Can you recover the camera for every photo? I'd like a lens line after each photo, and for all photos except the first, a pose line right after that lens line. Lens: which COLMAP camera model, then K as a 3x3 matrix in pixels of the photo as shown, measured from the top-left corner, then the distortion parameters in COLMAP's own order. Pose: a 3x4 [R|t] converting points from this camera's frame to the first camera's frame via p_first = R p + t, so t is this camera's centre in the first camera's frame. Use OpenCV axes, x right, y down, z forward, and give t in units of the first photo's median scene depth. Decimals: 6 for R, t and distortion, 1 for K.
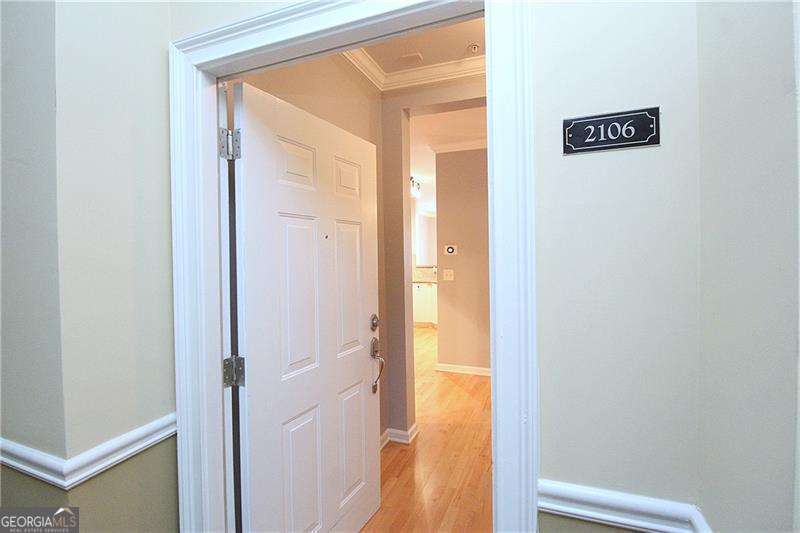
lens RADIAL K [[409.1, 0, 397.2], [0, 409.1, 256.7], [0, 0, 1]] dist [-0.009715, -0.001359]
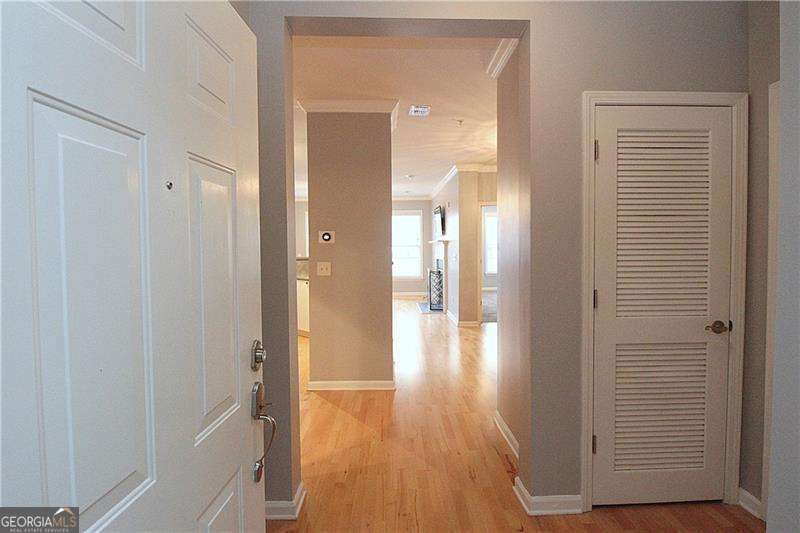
lens RADIAL K [[409.1, 0, 397.2], [0, 409.1, 256.7], [0, 0, 1]] dist [-0.009715, -0.001359]
pose [[0.919721, -0.015860, 0.392252, -0.060700], [0.009242, 0.999781, 0.018755, 0.008685], [-0.392463, -0.013624, 0.919667, 0.254453]]
